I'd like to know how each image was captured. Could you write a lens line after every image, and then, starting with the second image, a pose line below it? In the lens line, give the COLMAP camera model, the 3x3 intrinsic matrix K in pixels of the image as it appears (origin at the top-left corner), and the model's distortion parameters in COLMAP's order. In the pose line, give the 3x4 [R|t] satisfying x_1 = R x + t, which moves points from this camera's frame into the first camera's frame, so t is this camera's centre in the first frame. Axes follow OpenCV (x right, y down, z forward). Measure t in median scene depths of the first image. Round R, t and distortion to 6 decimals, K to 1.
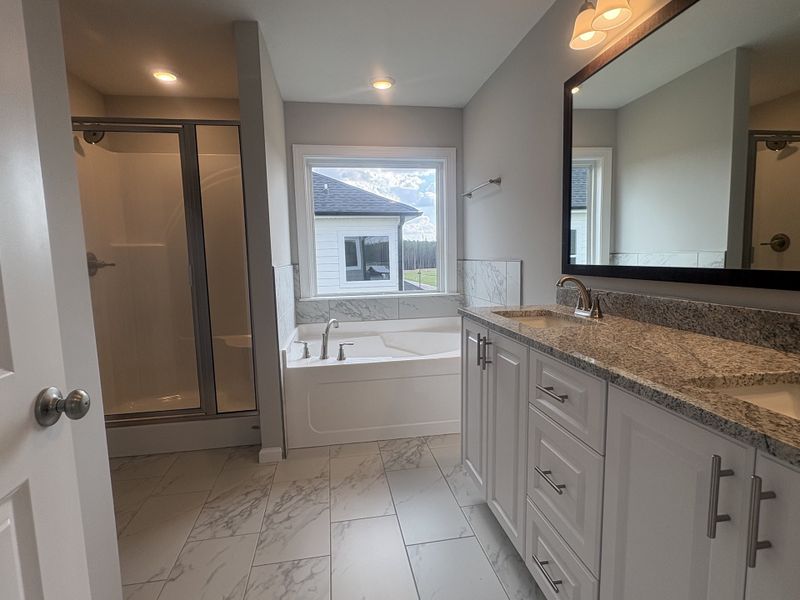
lens RADIAL K [[413.0, 0, 400.2], [0, 413.0, 303.6], [0, 0, 1]] dist [0.004545, 0.000838]
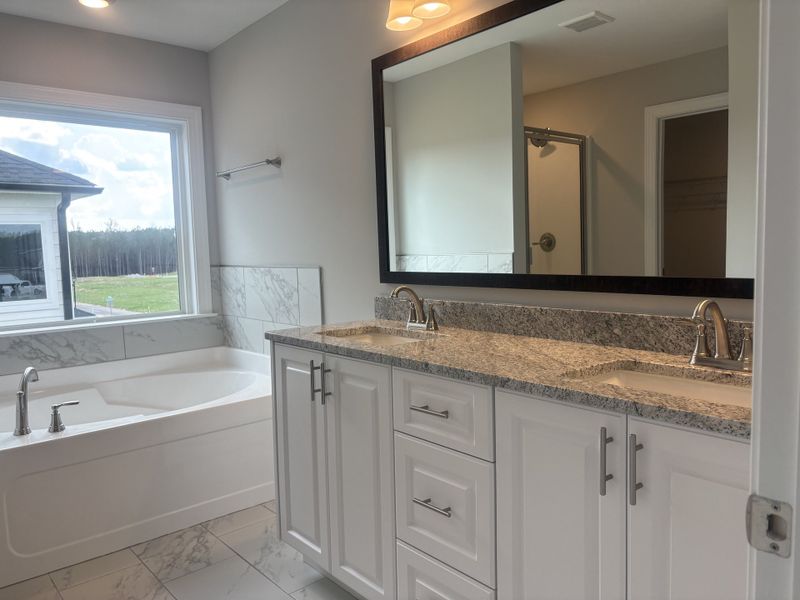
lens RADIAL K [[613.6, 0, 400.7], [0, 613.6, 302.5], [0, 0, 1]] dist [0.030101, -0.010241]
pose [[0.857747, -0.049278, 0.511704, -0.225659], [0.068295, 0.997495, -0.018420, -0.005501], [-0.509515, 0.050746, 0.858964, -0.099940]]
